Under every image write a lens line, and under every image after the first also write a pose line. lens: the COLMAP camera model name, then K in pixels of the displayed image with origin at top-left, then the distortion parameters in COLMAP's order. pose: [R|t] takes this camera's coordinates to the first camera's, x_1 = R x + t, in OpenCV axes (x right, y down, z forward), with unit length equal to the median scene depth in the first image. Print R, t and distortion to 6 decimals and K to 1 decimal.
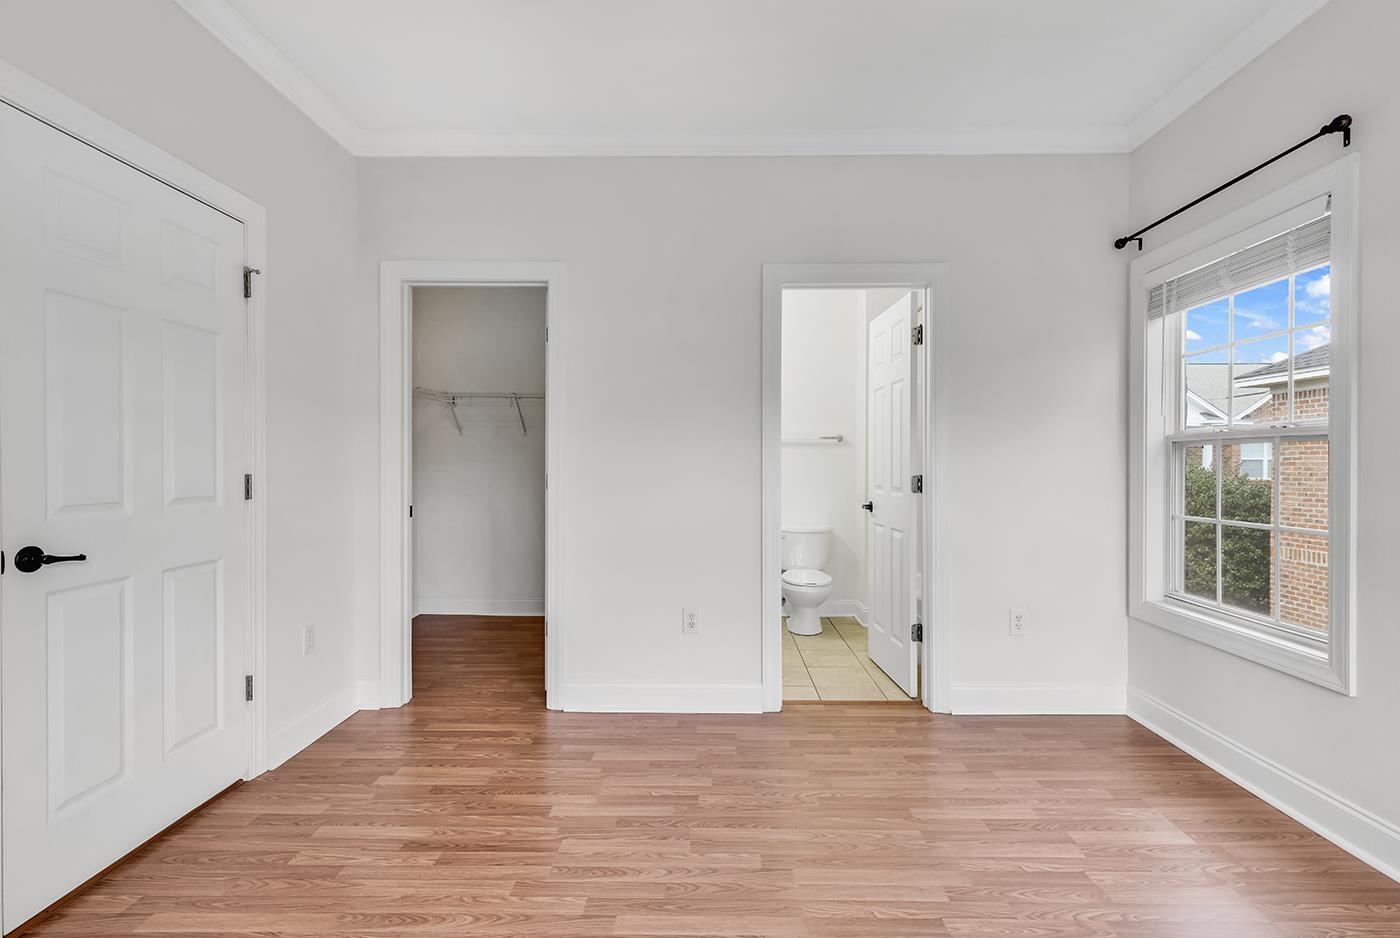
lens RADIAL K [[642.5, 0, 697.1], [0, 642.5, 471.6], [0, 0, 1]] dist [0.015316, -0.000537]
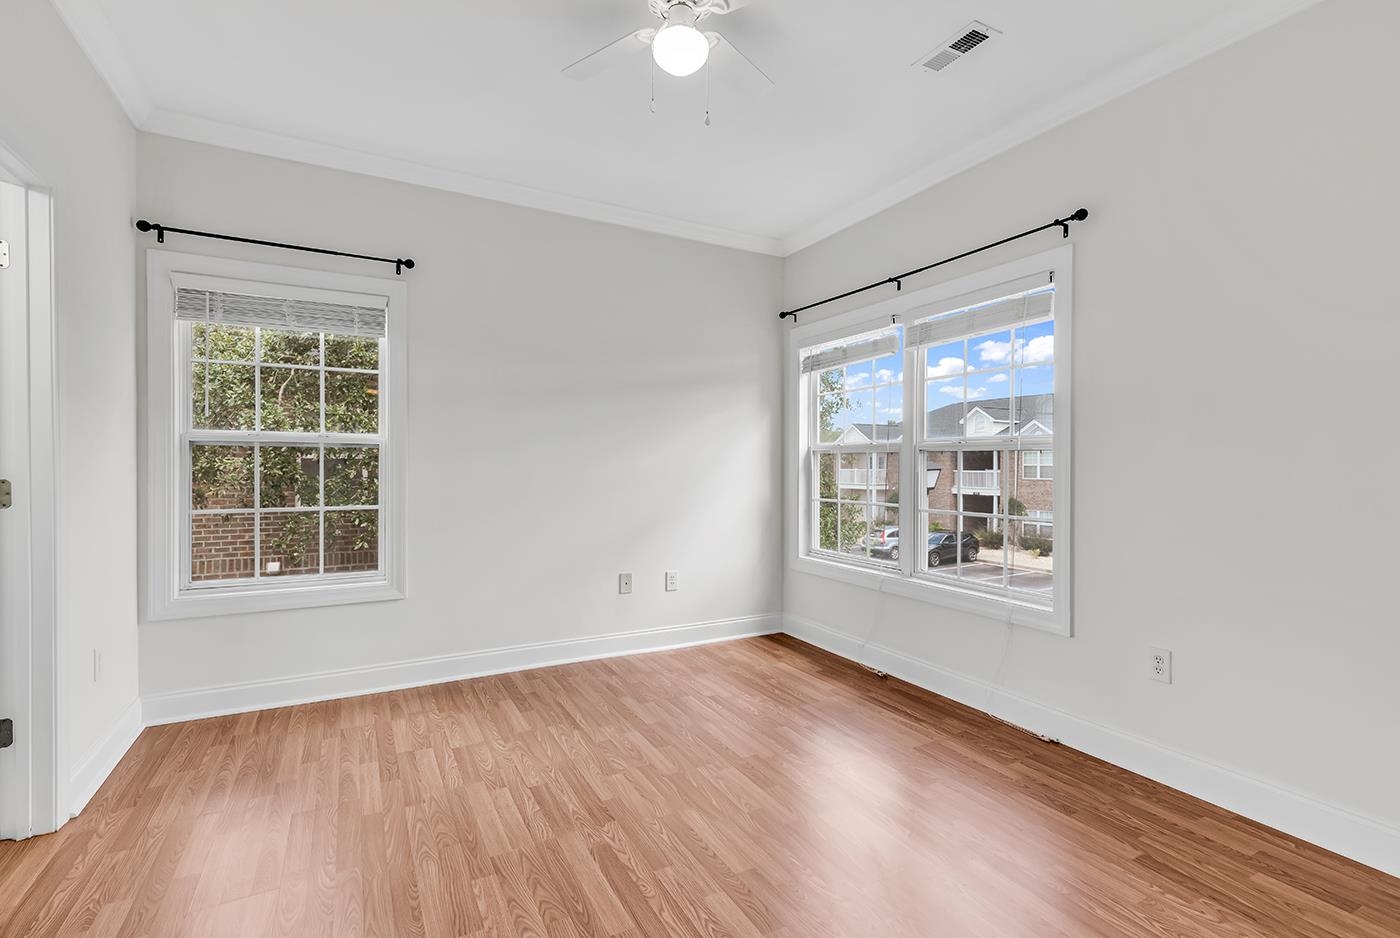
lens RADIAL K [[656.6, 0, 695.5], [0, 656.6, 464.7], [0, 0, 1]] dist [0.085766, -0.000171]
pose [[-0.467013, -0.007625, 0.884218, -0.887289], [0.000394, 0.999961, 0.008831, -0.022647], [-0.884250, 0.004473, -0.466992, 1.113726]]
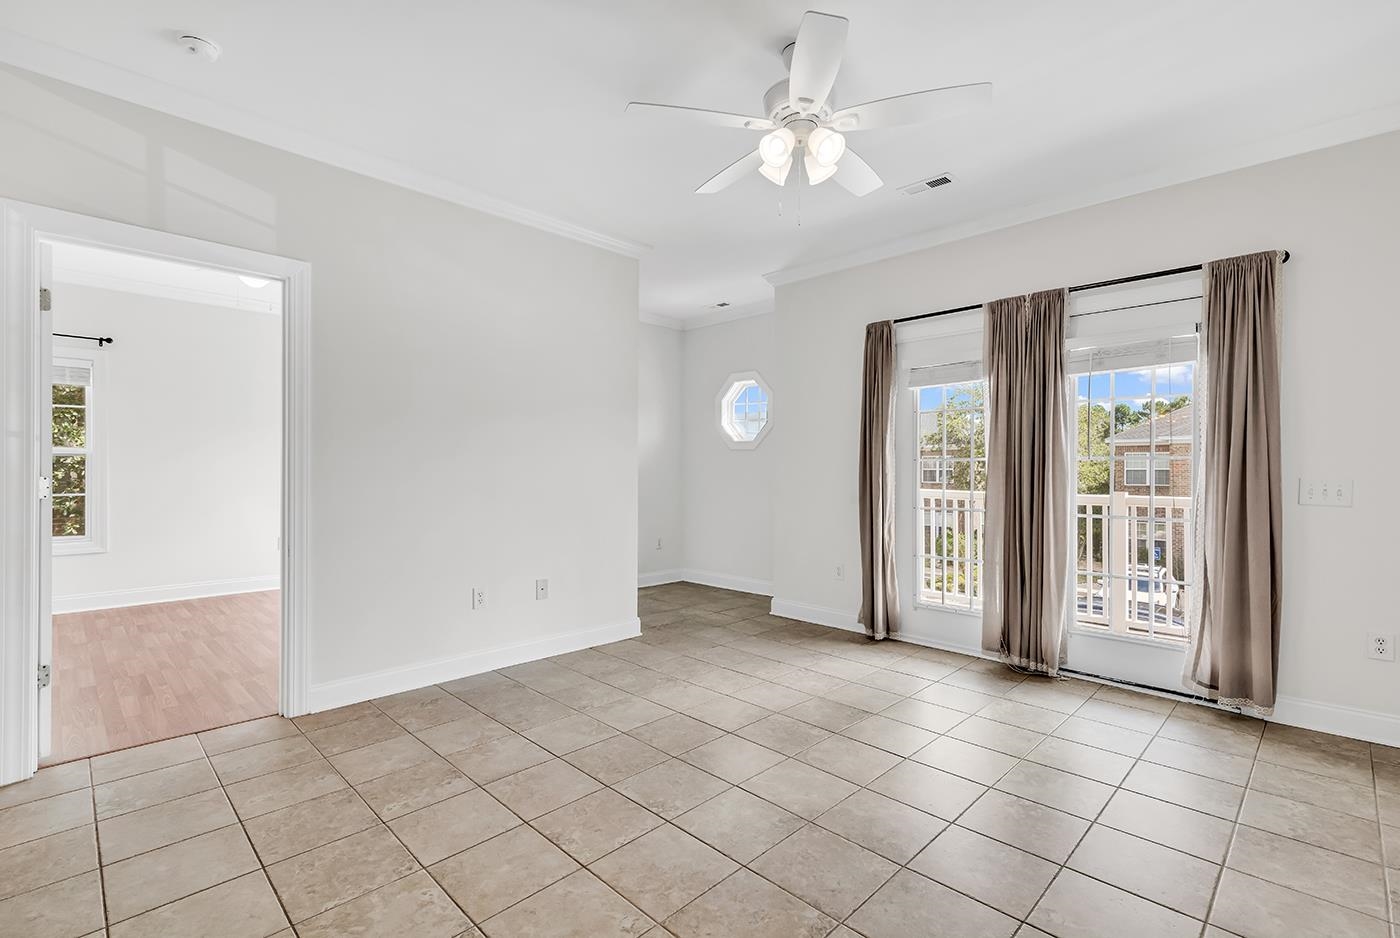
lens RADIAL K [[642.5, 0, 697.1], [0, 642.5, 471.6], [0, 0, 1]] dist [0.015316, -0.000537]
pose [[-0.714604, -0.003285, 0.699522, -2.570981], [0.004180, 0.999951, 0.008966, -0.000843], [-0.699517, 0.009331, -0.714555, 1.179051]]
